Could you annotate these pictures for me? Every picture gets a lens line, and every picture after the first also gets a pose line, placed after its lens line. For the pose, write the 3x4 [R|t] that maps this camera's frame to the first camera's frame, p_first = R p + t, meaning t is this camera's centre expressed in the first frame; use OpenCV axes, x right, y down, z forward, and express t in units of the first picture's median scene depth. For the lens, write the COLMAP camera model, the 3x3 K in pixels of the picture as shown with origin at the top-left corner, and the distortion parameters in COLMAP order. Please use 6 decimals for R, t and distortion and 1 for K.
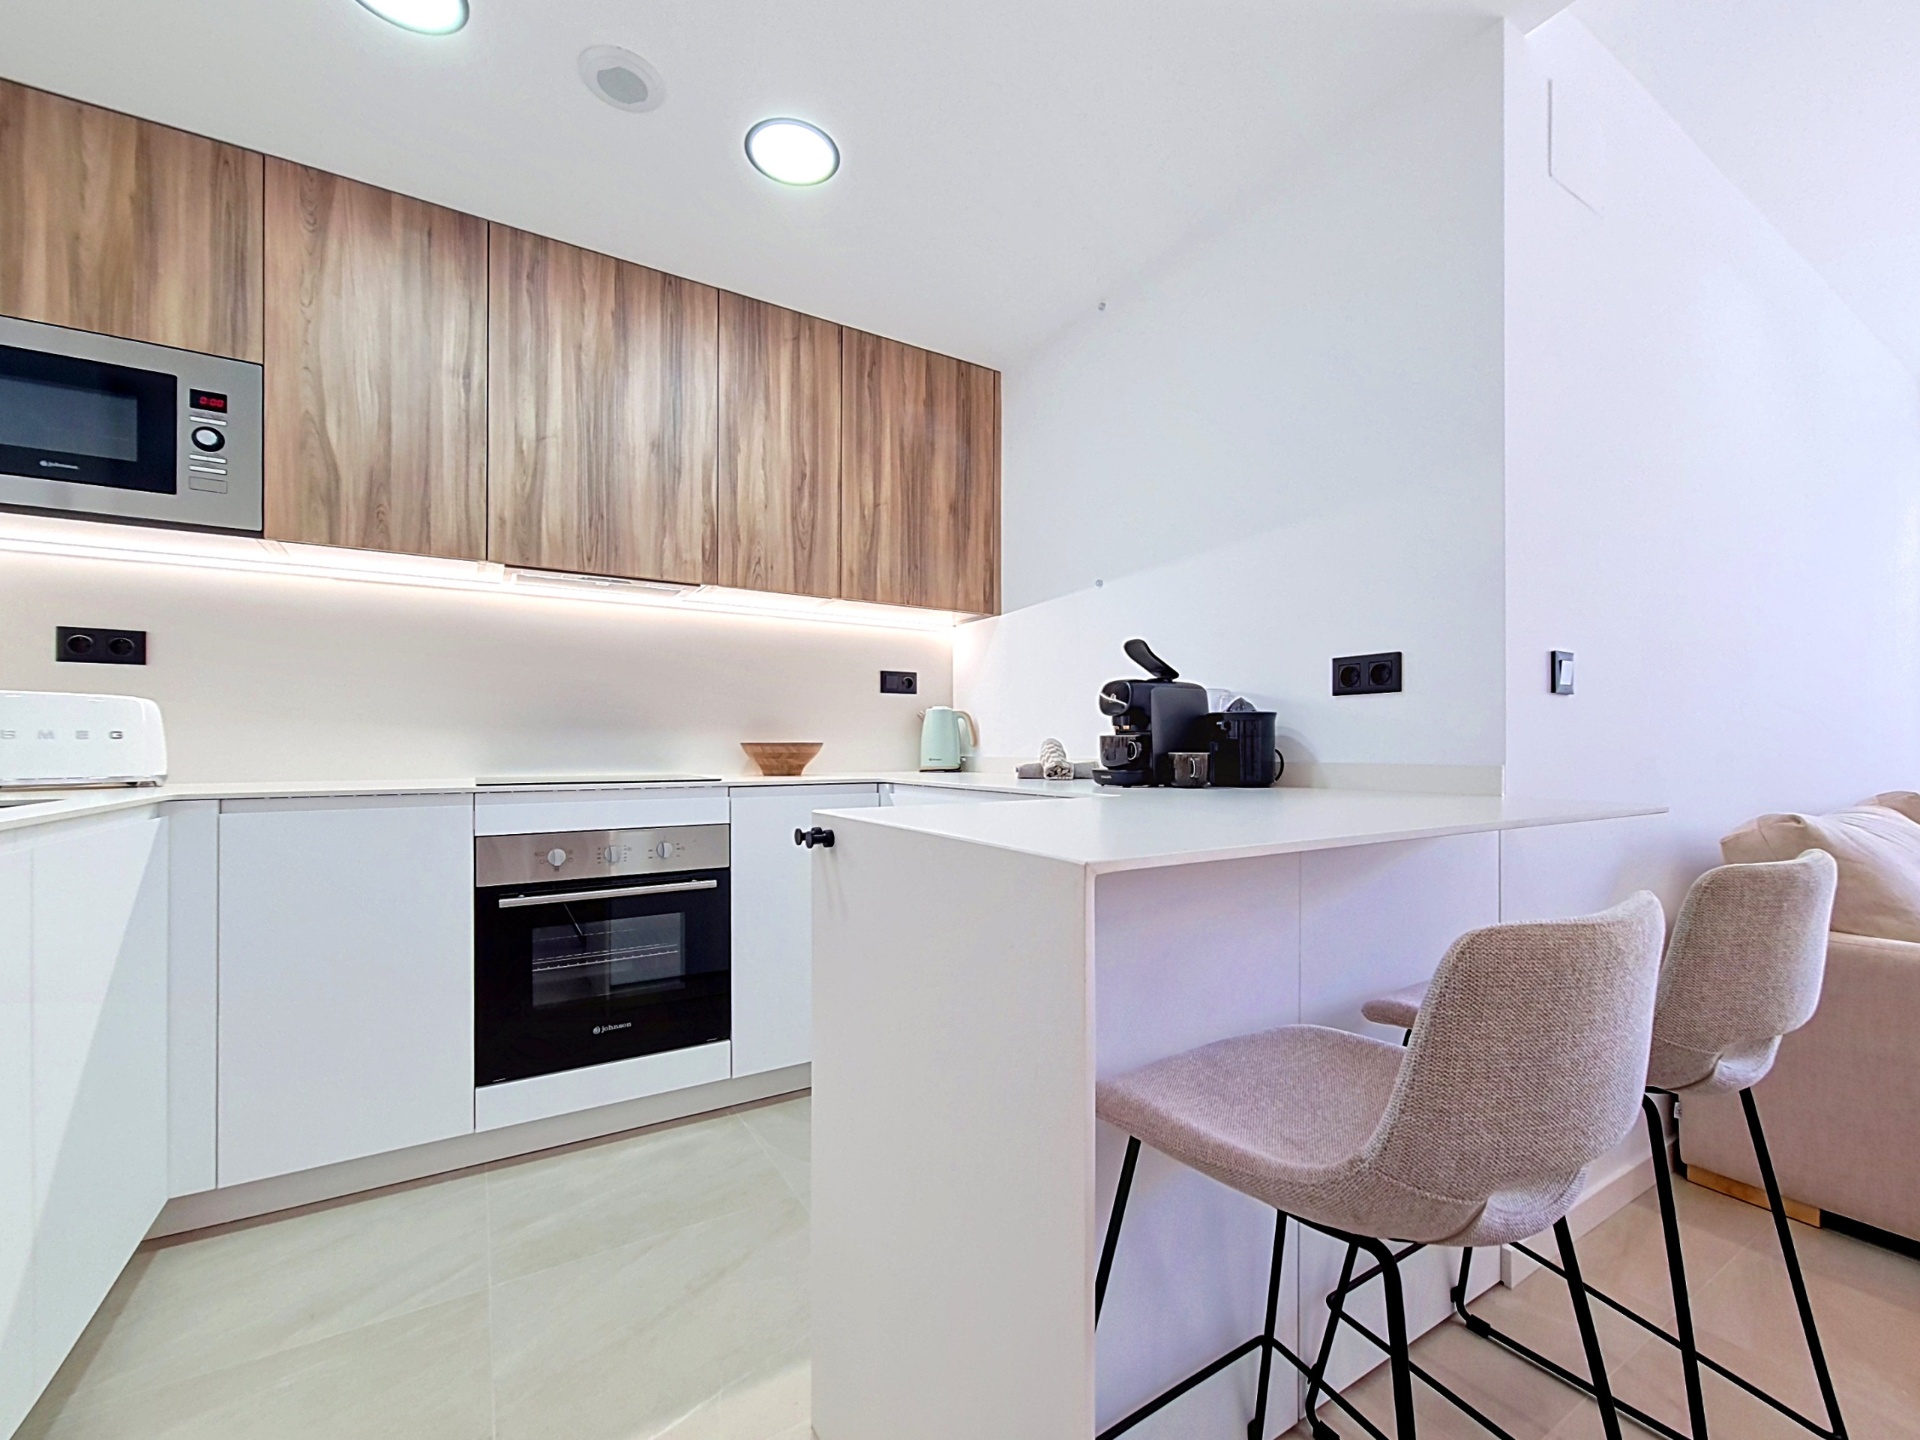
lens RADIAL K [[800.2, 0, 964.7], [0, 800.2, 741.1], [0, 0, 1]] dist [-0.002733, 0.002376]
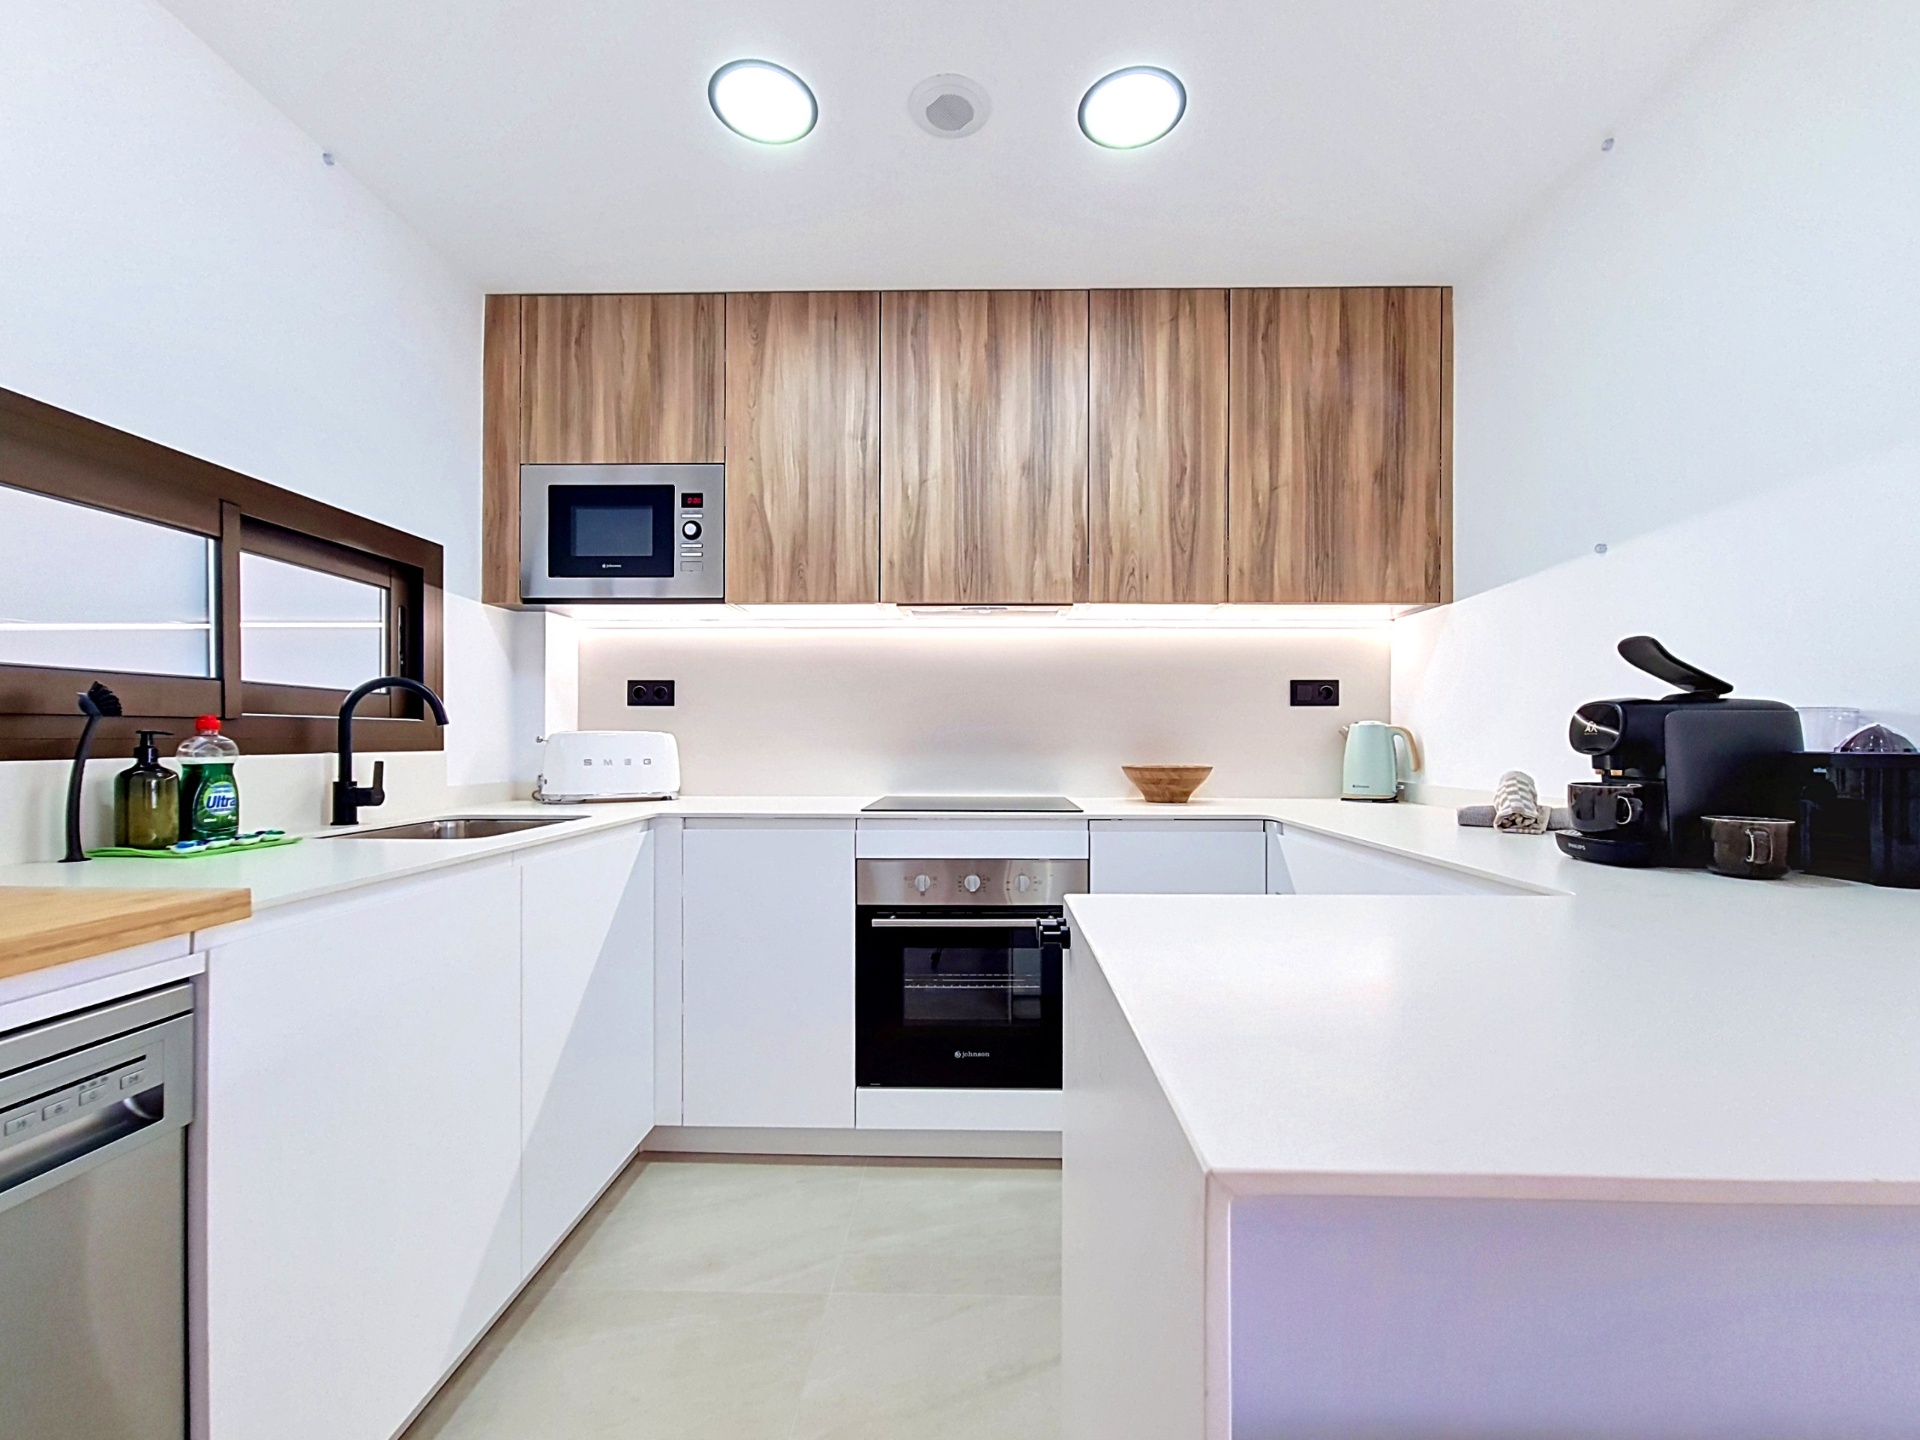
lens RADIAL K [[800.2, 0, 964.7], [0, 800.2, 741.1], [0, 0, 1]] dist [-0.002733, 0.002376]
pose [[0.842269, 0.001880, -0.539055, 0.088062], [0.001461, 0.999982, 0.005770, -0.040188], [0.539056, -0.005648, 0.842251, 0.132730]]
